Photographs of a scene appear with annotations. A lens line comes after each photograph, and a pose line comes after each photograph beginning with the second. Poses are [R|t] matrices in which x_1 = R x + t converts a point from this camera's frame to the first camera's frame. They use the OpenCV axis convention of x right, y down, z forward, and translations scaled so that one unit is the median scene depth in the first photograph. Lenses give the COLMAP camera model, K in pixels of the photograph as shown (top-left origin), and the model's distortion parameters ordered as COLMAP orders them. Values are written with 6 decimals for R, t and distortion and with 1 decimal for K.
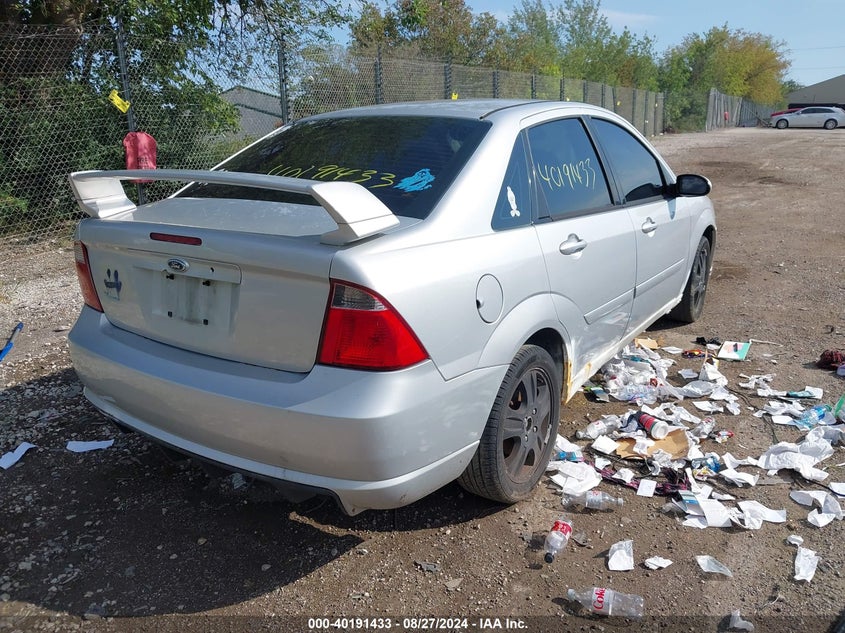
lens RADIAL K [[693.7, 0, 422.5], [0, 693.7, 316.5], [0, 0, 1]] dist [-0.003607, -0.003830]
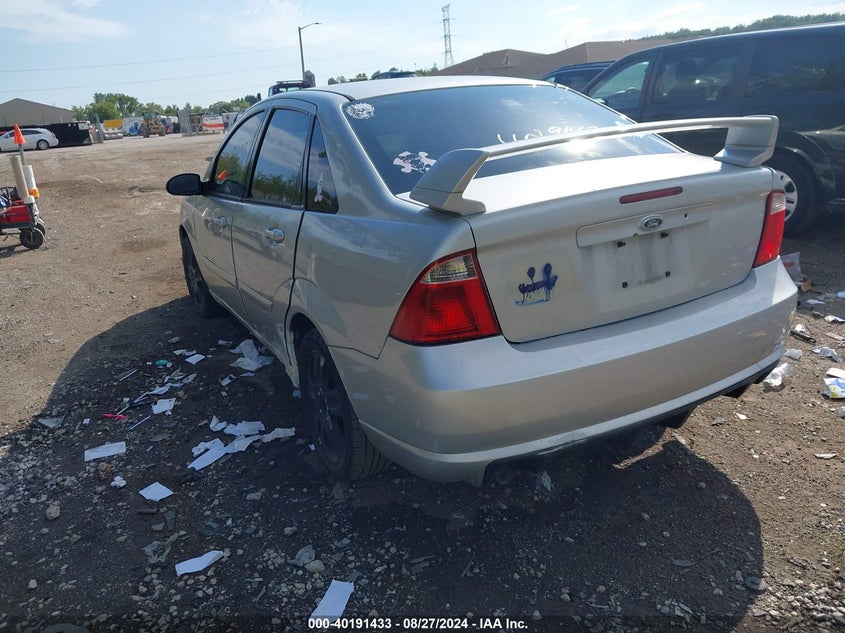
lens RADIAL K [[678.7, 0, 422.5], [0, 678.7, 316.5], [0, 0, 1]] dist [0.007150, 0.001544]
pose [[0.454277, -0.277780, 0.846446, -1.299090], [0.303981, 0.941453, 0.145816, -0.183190], [-0.837393, 0.191063, 0.512121, 0.801929]]
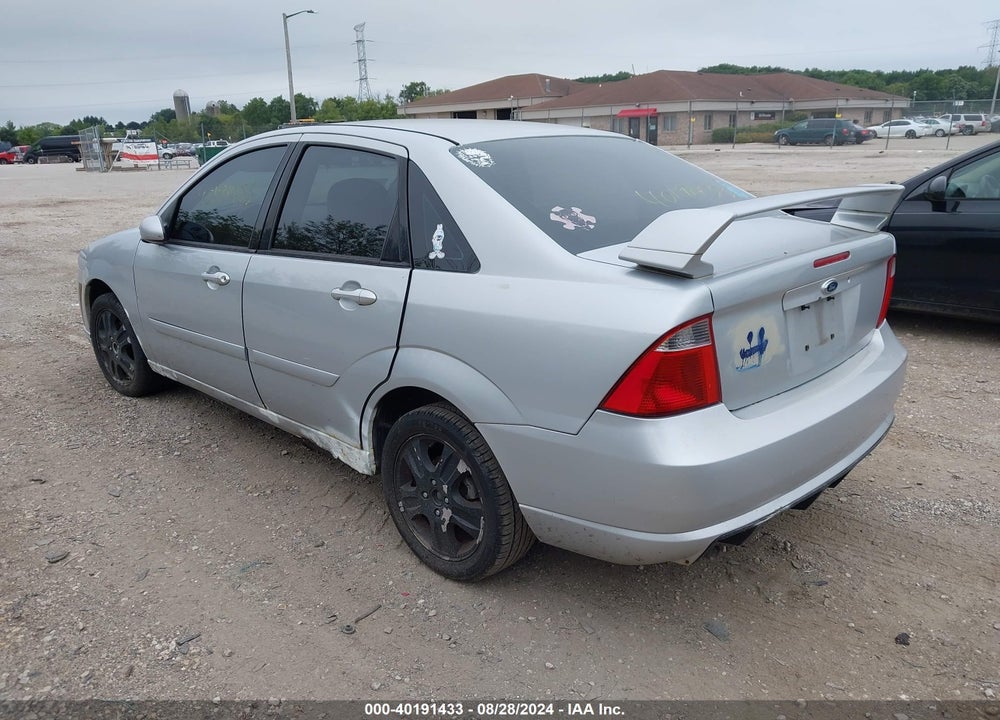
lens RADIAL K [[790.7, 0, 500.0], [0, 790.7, 360.0], [0, 0, 1]] dist [0.063040, 0.002212]
pose [[0.191913, -0.256508, 0.947298, -1.485372], [0.280700, 0.939263, 0.197465, -0.319959], [-0.940413, 0.228010, 0.252259, 1.160579]]
